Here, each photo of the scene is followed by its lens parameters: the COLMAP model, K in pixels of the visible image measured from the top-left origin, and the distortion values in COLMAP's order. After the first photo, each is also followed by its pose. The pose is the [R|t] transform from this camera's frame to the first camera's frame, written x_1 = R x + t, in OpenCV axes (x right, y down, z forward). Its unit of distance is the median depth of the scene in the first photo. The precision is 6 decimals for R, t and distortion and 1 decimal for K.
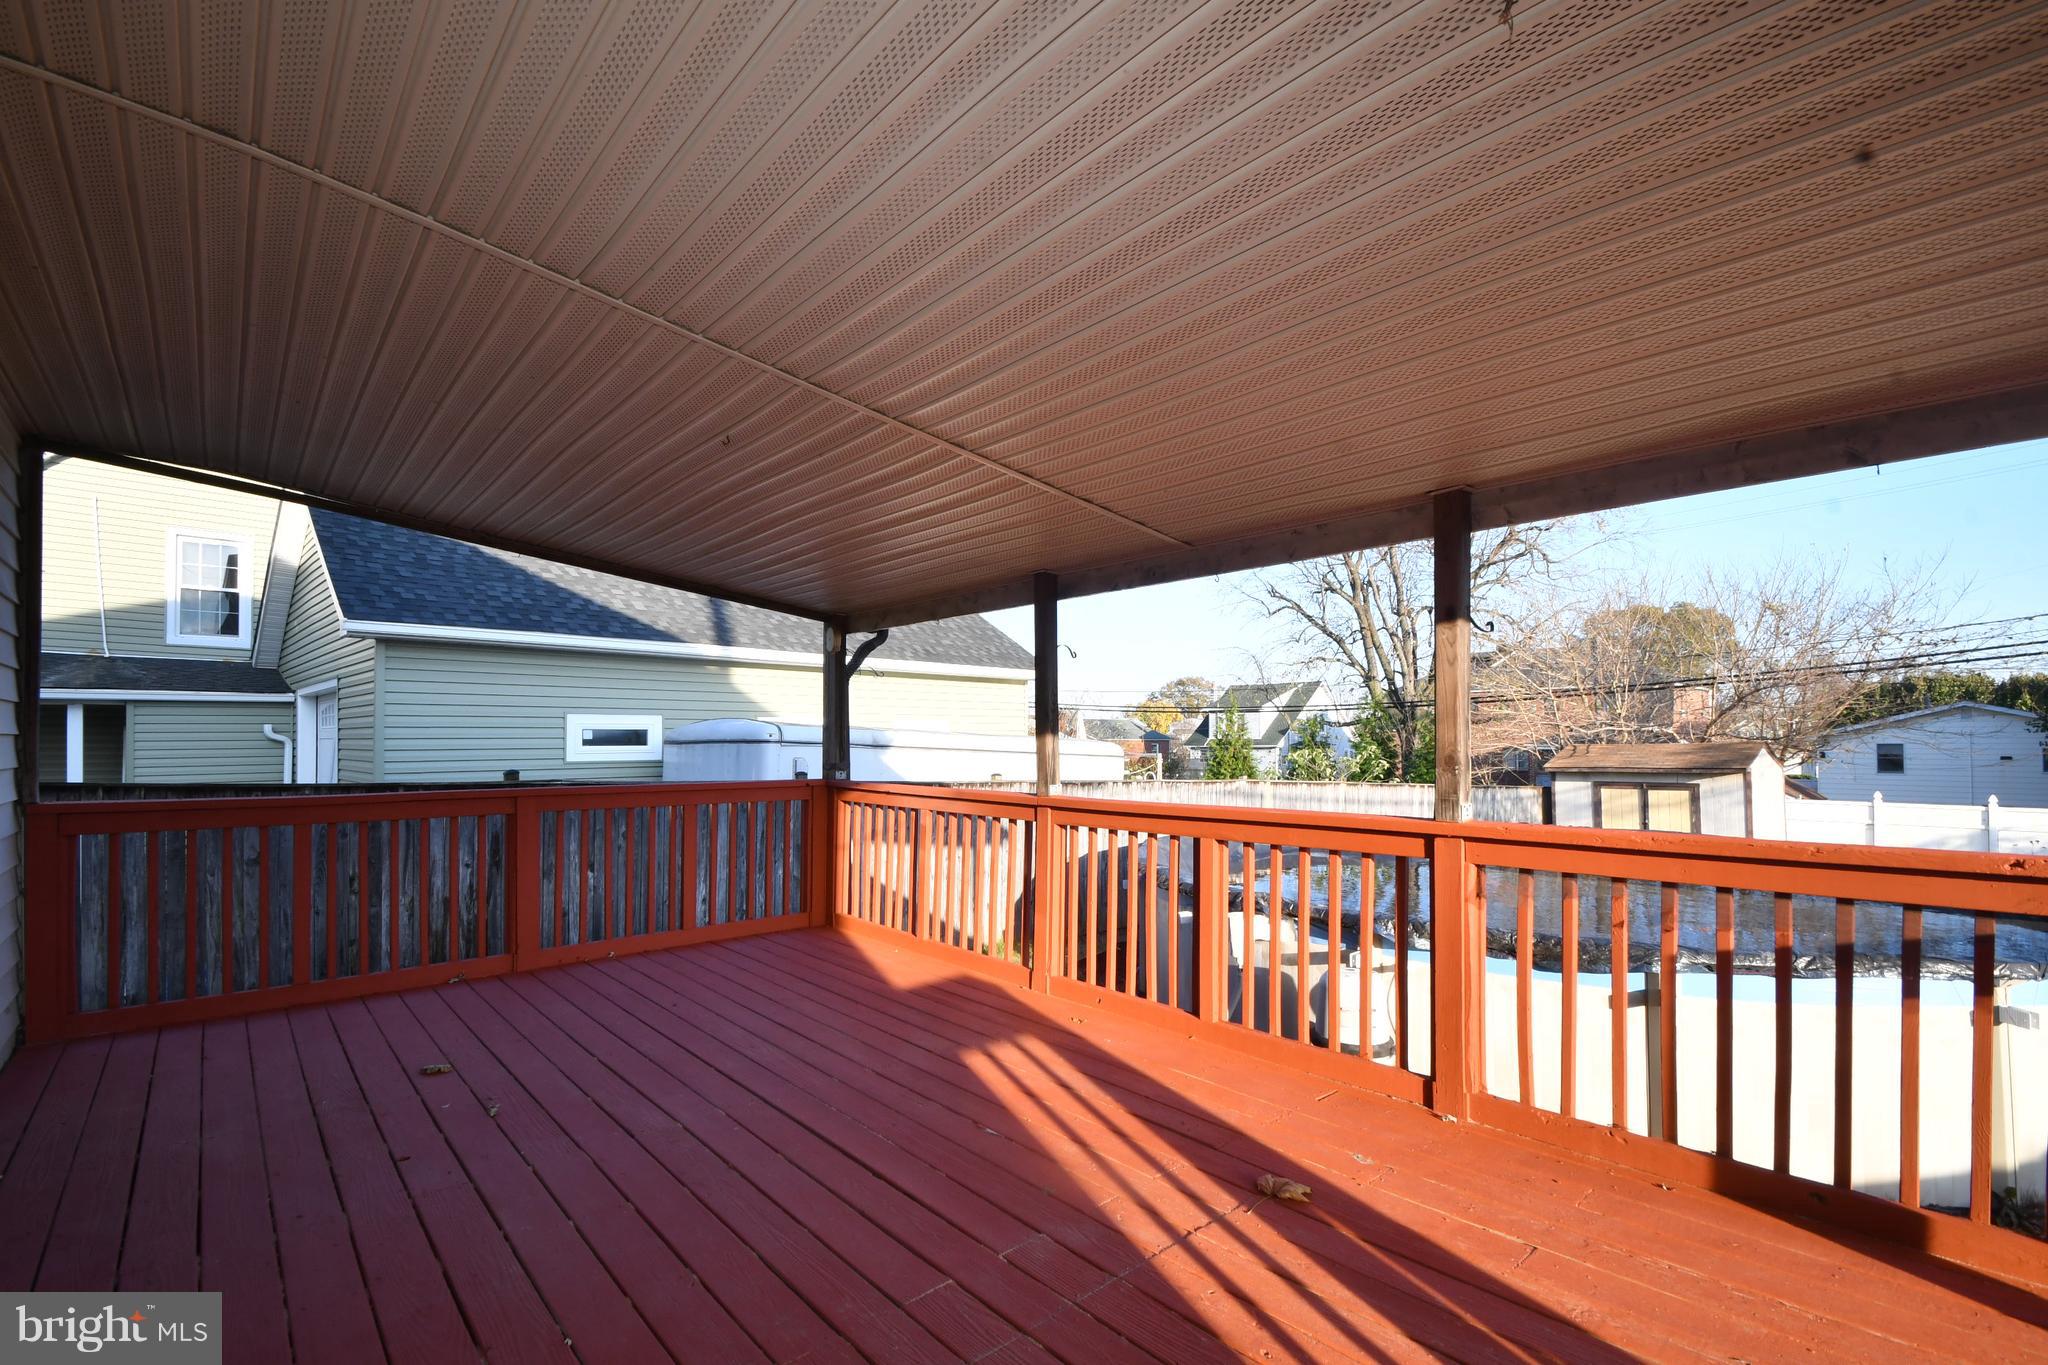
lens RADIAL K [[897.0, 0, 1001.8], [0, 897.0, 721.7], [0, 0, 1]] dist [0.017128, -0.016555]
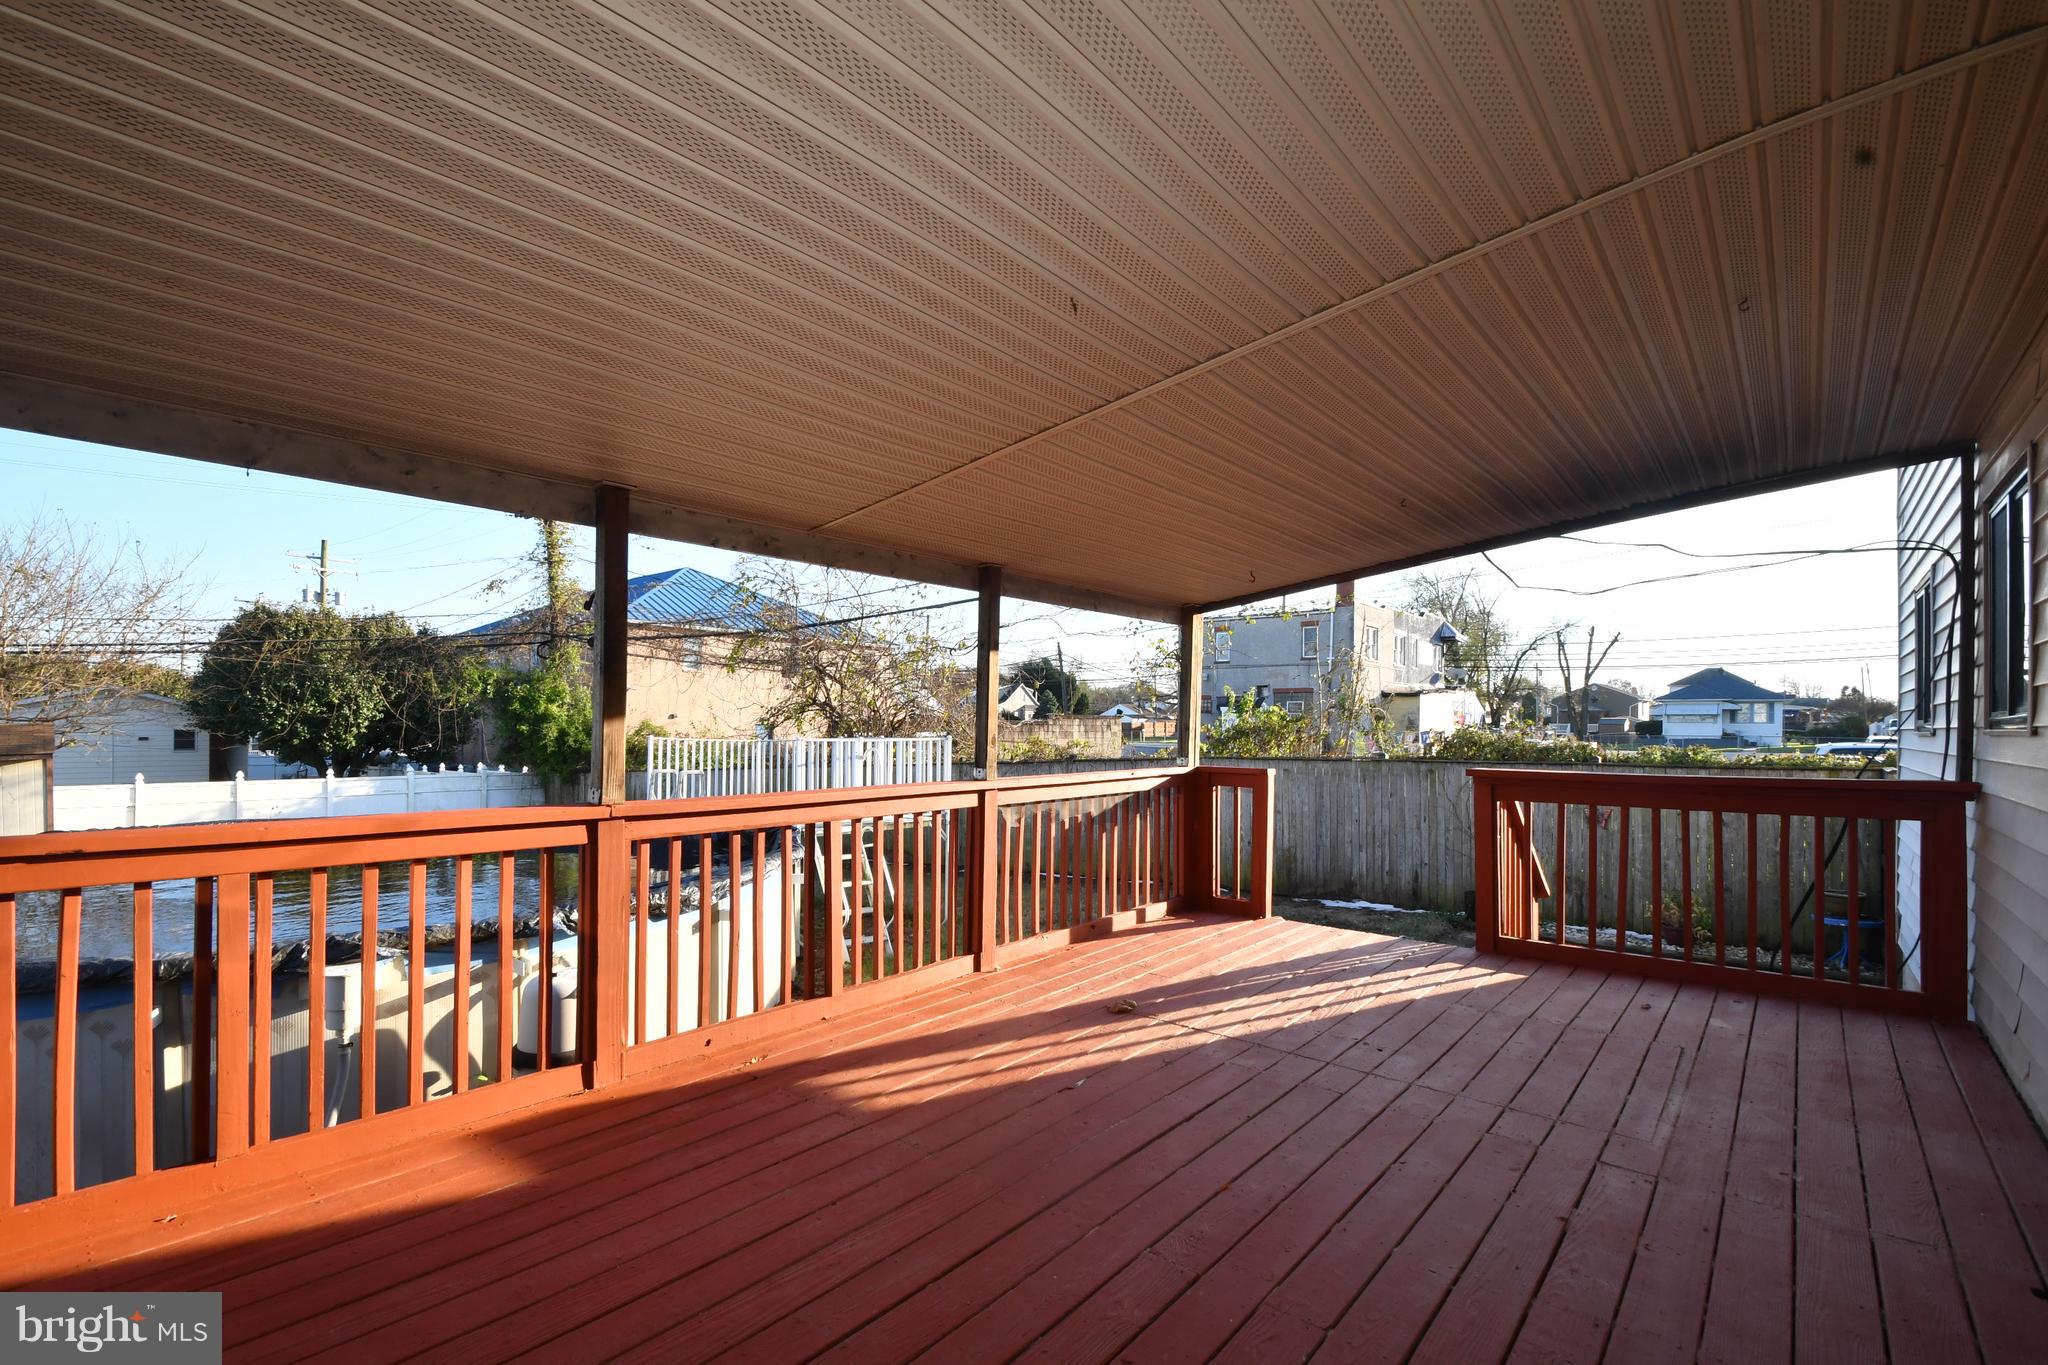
lens RADIAL K [[897.0, 0, 1001.8], [0, 897.0, 721.7], [0, 0, 1]] dist [0.017128, -0.016555]
pose [[-0.127669, 0.005634, 0.991801, -0.527709], [-0.026573, 0.999605, -0.009099, 0.011612], [-0.991461, -0.027516, -0.127469, 0.599076]]
